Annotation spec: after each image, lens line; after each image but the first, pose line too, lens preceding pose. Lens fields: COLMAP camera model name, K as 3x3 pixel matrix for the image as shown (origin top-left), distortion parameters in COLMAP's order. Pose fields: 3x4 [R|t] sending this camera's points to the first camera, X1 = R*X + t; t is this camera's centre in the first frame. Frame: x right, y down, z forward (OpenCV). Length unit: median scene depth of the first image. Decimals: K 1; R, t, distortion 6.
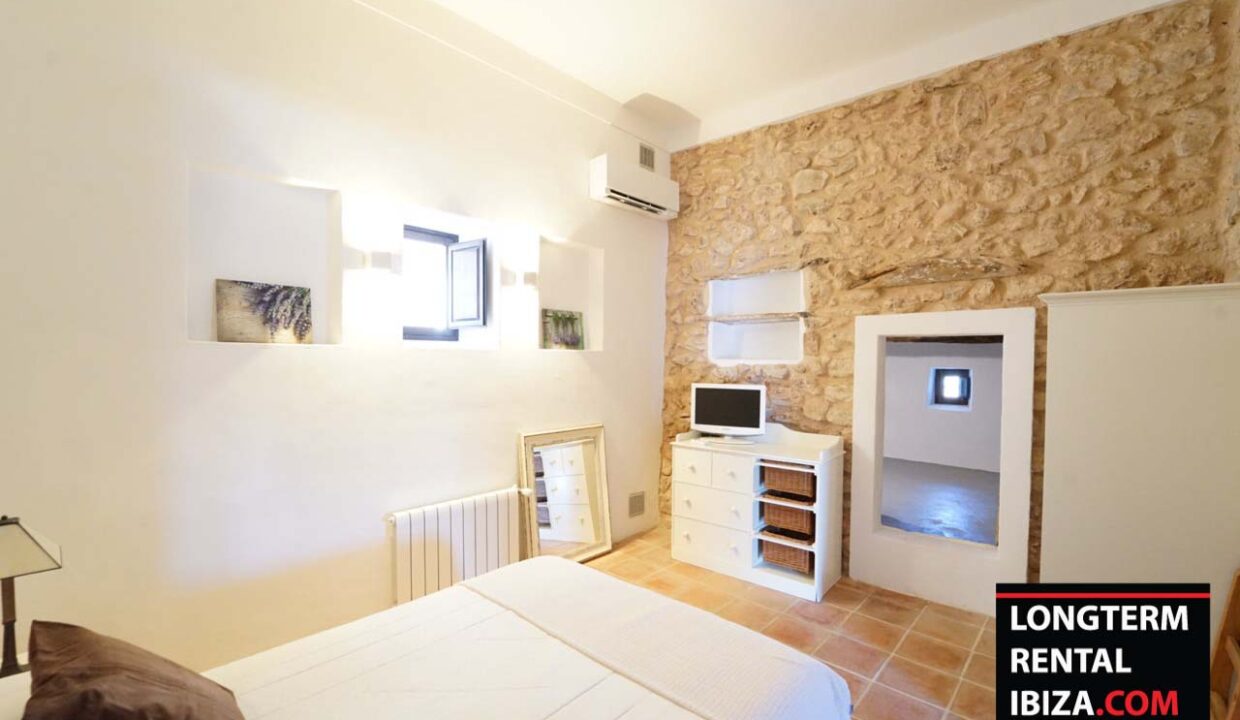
lens RADIAL K [[509.3, 0, 630.5], [0, 509.3, 367.7], [0, 0, 1]] dist [-0.023188, 0.000327]
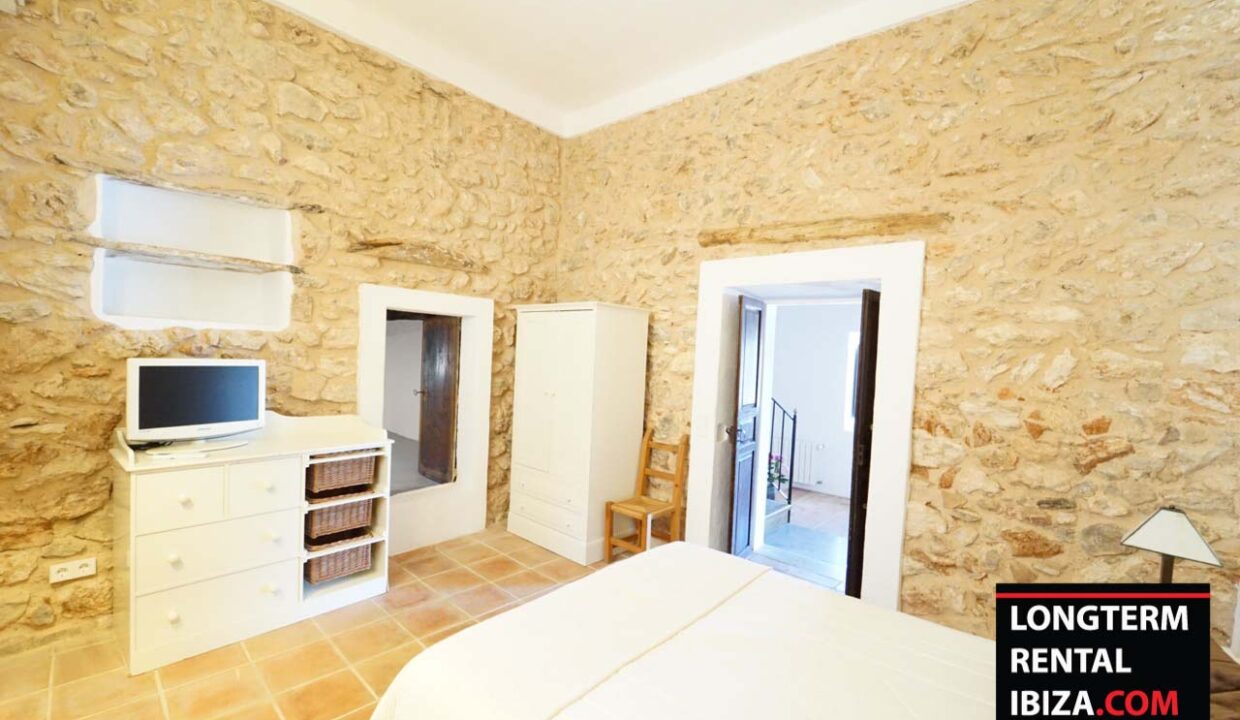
lens RADIAL K [[509.3, 0, 630.5], [0, 509.3, 367.7], [0, 0, 1]] dist [-0.023188, 0.000327]
pose [[-0.021902, -0.035916, 0.999115, -0.506889], [-0.030960, 0.998900, 0.035230, 0.005148], [-0.999281, -0.030161, -0.022989, 0.535848]]
